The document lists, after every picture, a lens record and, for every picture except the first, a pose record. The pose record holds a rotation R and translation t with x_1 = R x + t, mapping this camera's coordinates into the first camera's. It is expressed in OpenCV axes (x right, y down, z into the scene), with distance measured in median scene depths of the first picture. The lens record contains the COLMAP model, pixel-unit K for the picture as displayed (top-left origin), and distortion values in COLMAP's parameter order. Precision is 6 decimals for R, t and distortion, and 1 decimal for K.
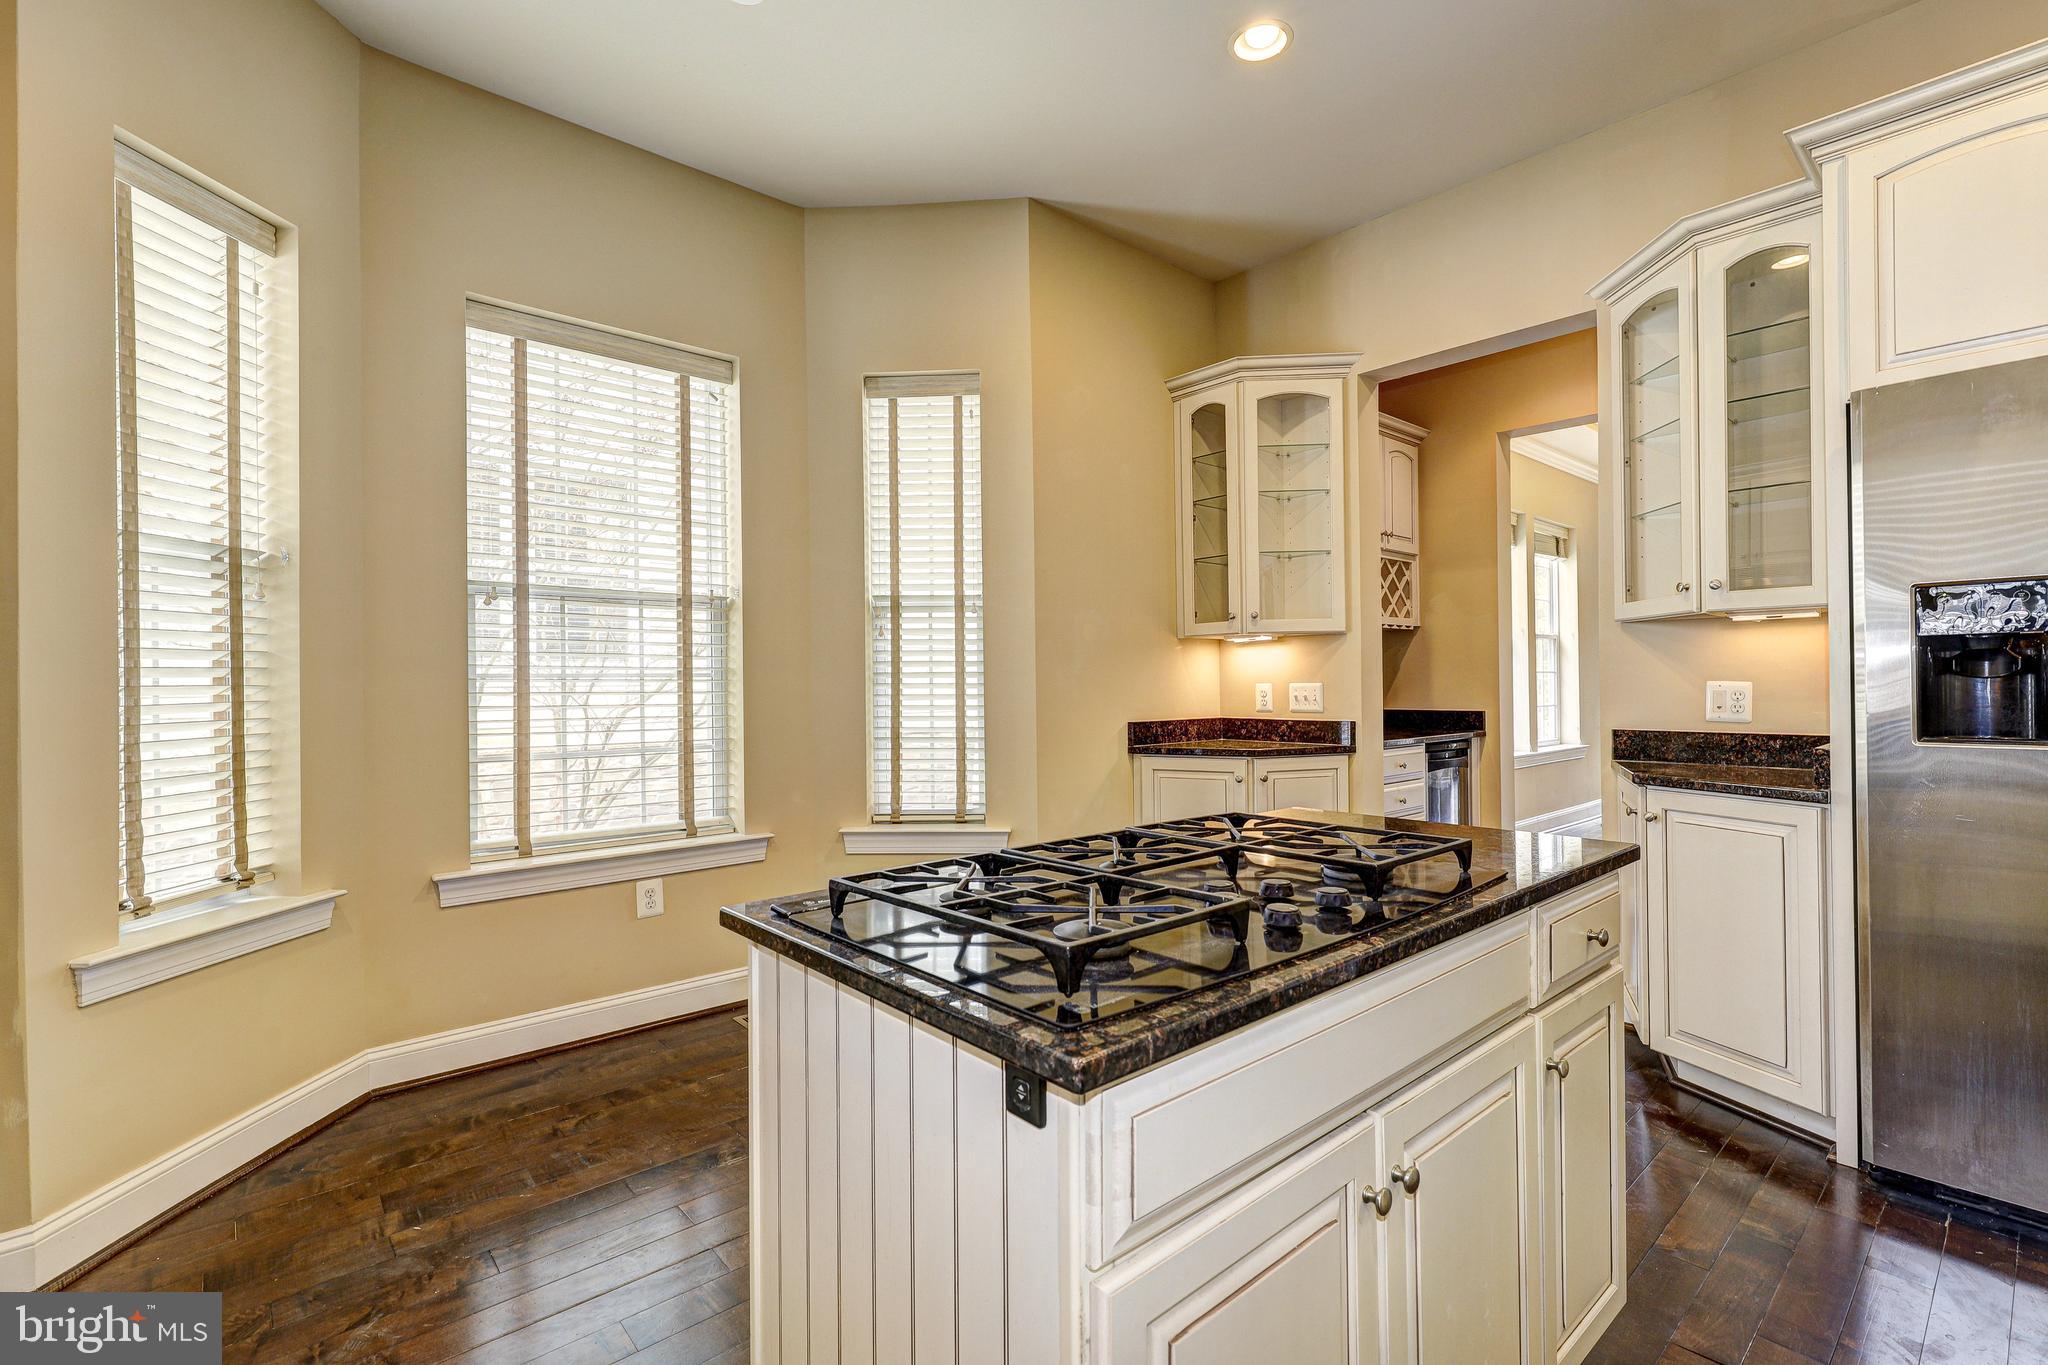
lens RADIAL K [[936.1, 0, 1027.9], [0, 936.1, 677.0], [0, 0, 1]] dist [0.003480, 0.000152]
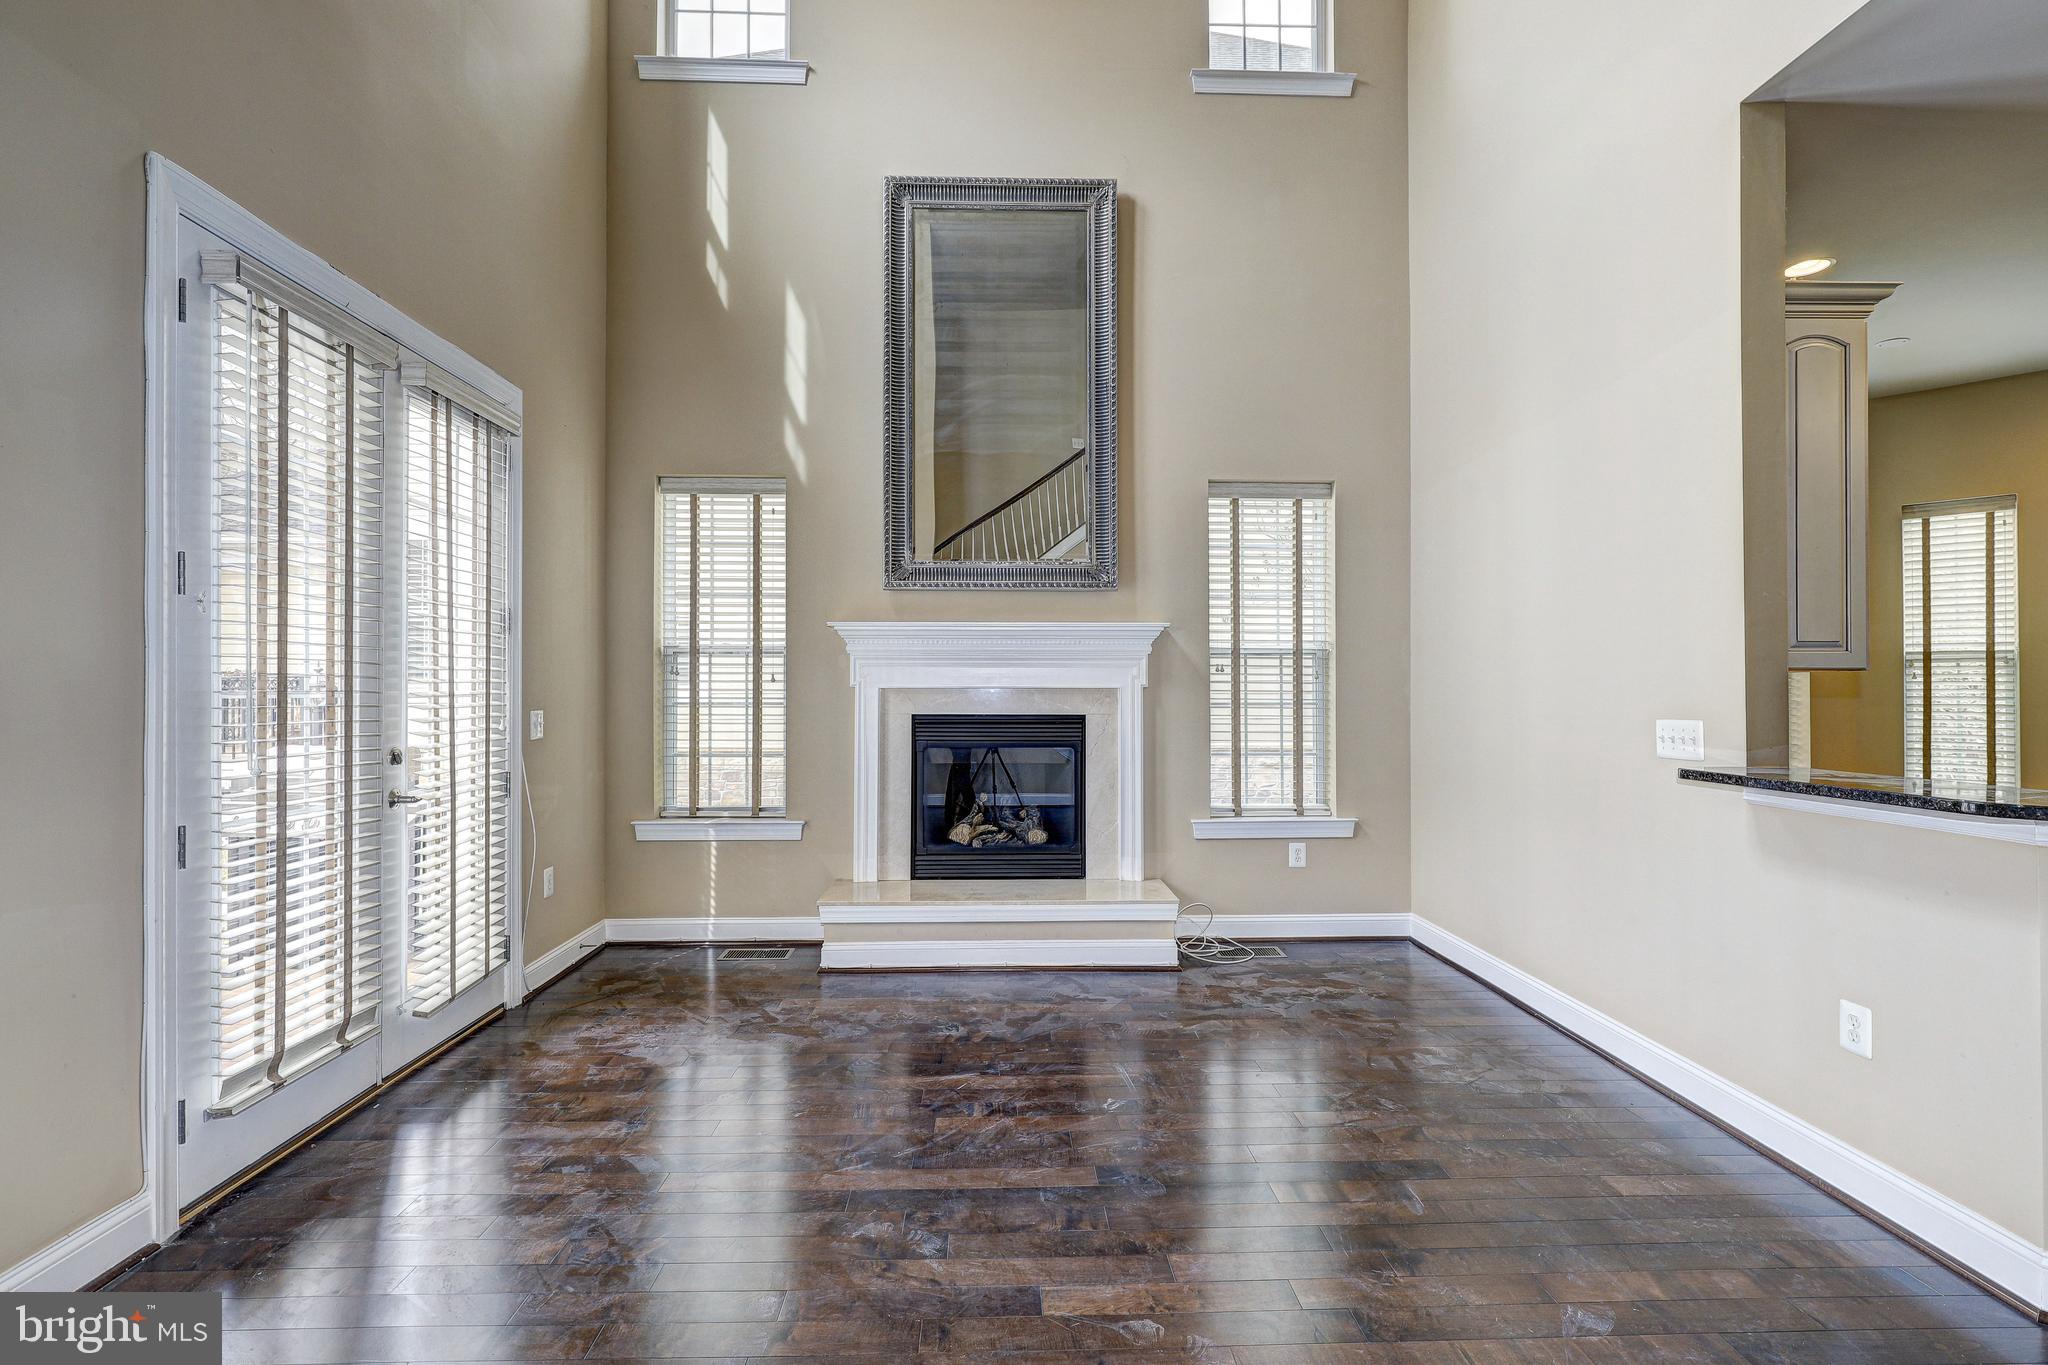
lens RADIAL K [[936.1, 0, 1019.2], [0, 936.1, 686.4], [0, 0, 1]] dist [0.003480, 0.000152]
pose [[0.779103, 0.006969, -0.626857, -0.327884], [-0.005896, 0.999975, 0.003789, -0.030454], [0.626868, 0.000744, 0.779125, -1.028132]]
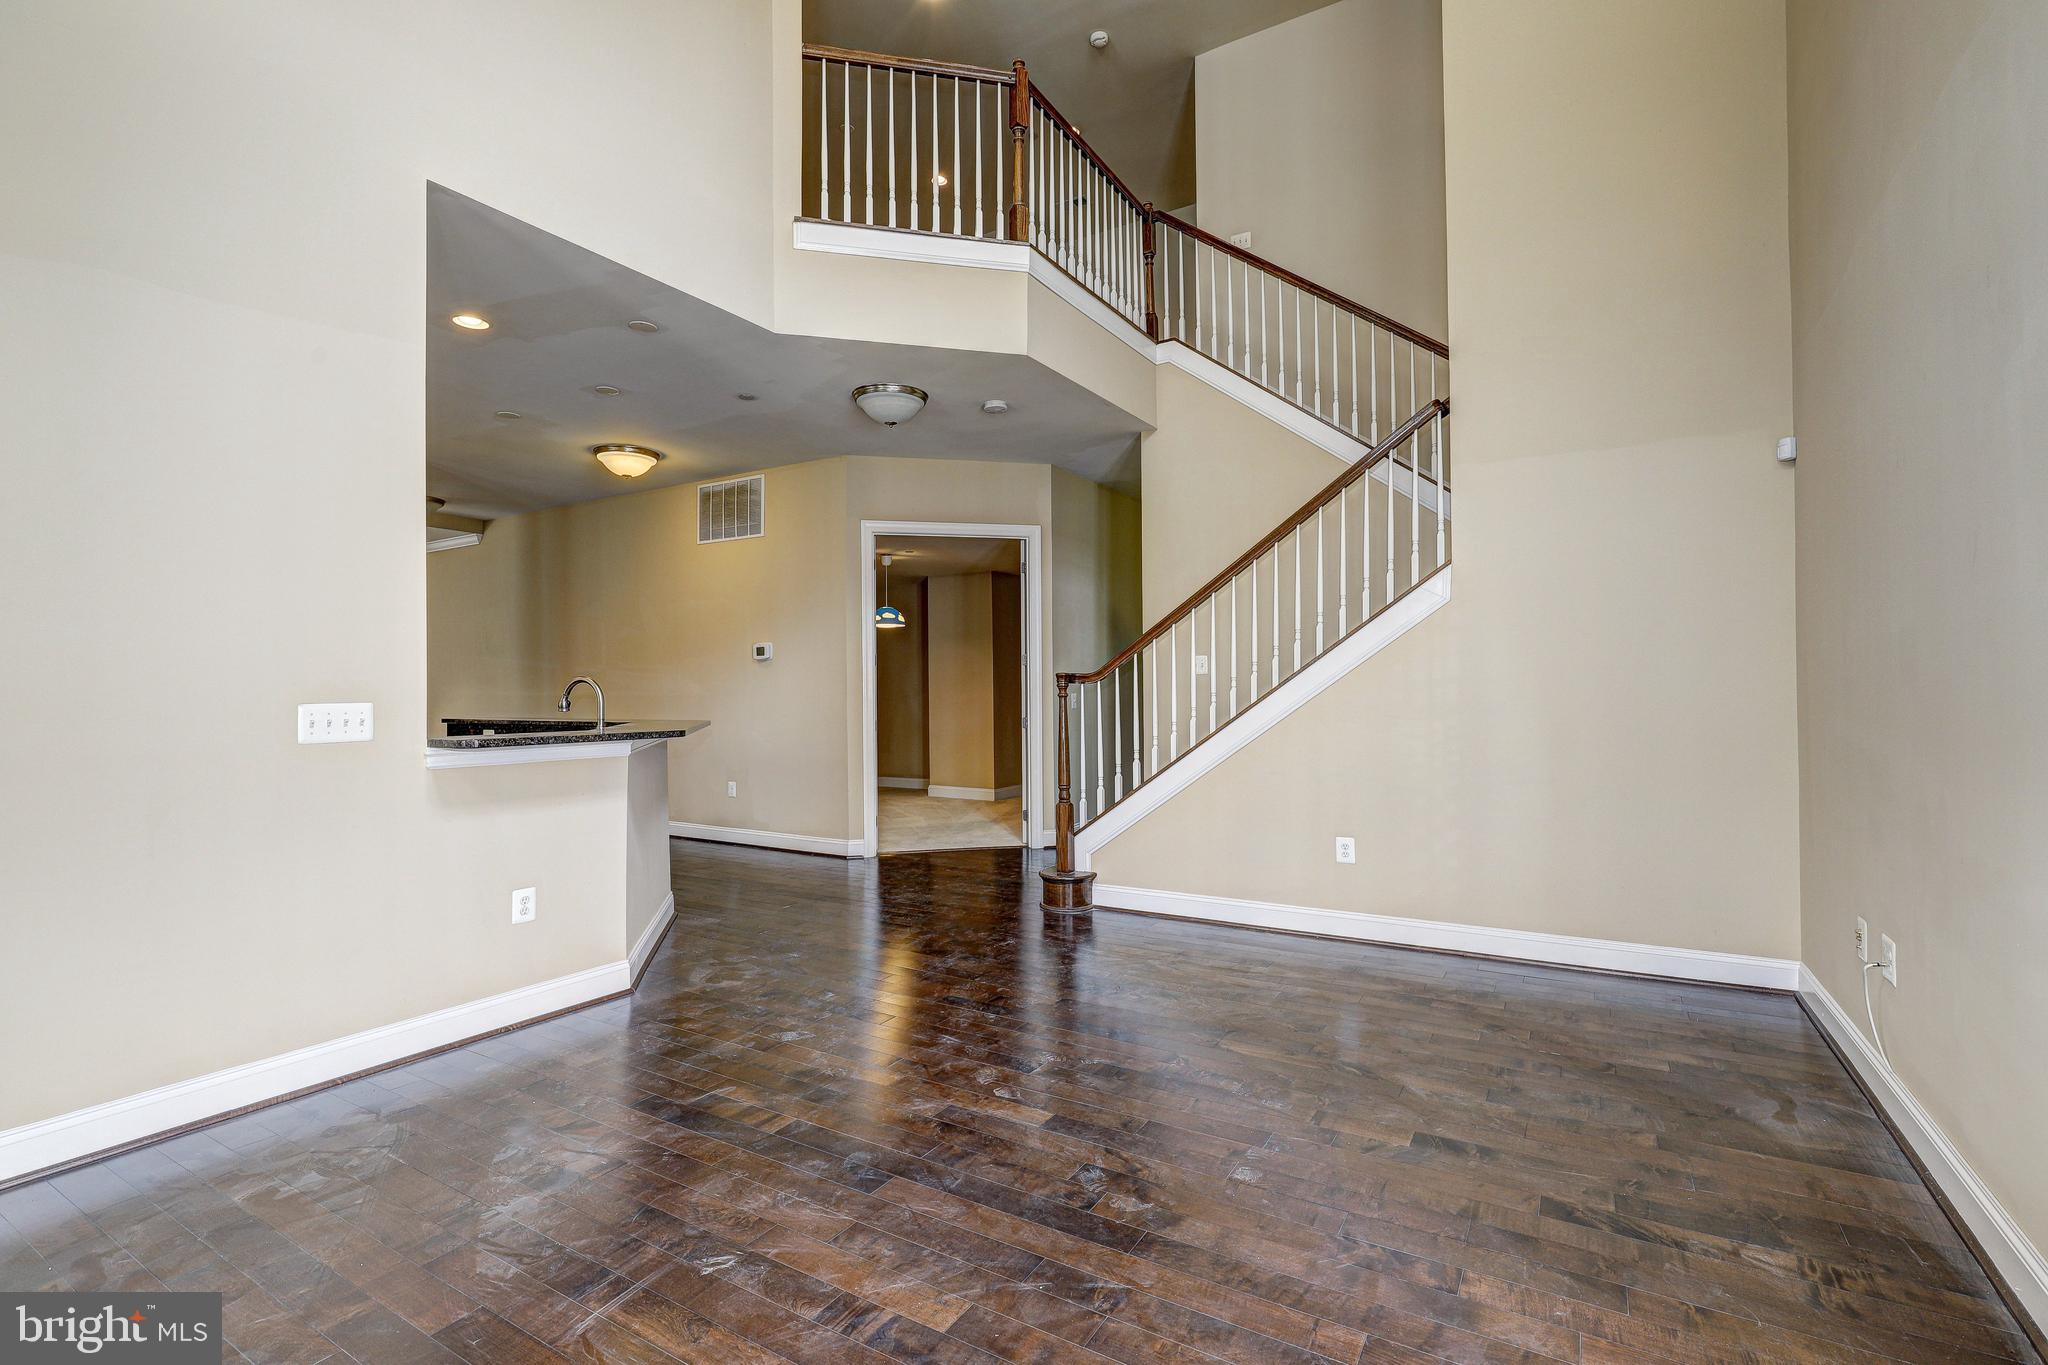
lens RADIAL K [[936.1, 0, 1024.9], [0, 936.1, 691.0], [0, 0, 1]] dist [0.003480, 0.000152]
pose [[-0.302984, 0.010561, 0.952937, -1.353924], [0.004962, 0.999943, -0.009504, -0.001413], [-0.952983, 0.001849, -0.303019, -0.357277]]
